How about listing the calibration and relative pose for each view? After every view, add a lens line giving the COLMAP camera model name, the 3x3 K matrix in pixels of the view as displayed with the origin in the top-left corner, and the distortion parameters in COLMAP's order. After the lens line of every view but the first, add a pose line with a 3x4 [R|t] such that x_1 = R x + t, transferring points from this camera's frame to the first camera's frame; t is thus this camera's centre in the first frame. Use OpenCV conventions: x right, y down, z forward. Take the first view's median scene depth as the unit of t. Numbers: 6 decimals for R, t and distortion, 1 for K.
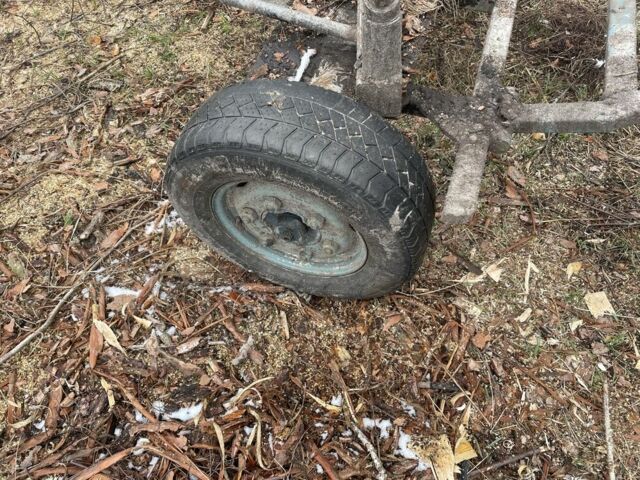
lens RADIAL K [[458.0, 0, 320.0], [0, 458.0, 240.0], [0, 0, 1]] dist [-0.003577, -0.008665]
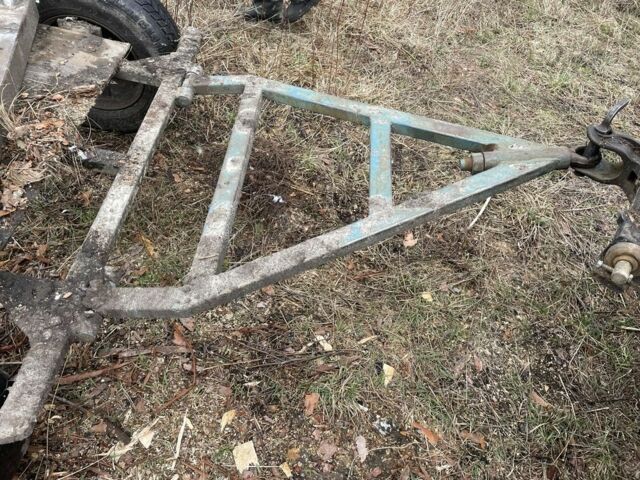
lens RADIAL K [[458.0, 0, 320.0], [0, 458.0, 240.0], [0, 0, 1]] dist [-0.003577, -0.008665]
pose [[0.930794, -0.046081, 0.362628, 0.392557], [0.094913, 0.988466, -0.118014, -0.187862], [-0.353007, 0.144265, 0.924432, -0.065722]]
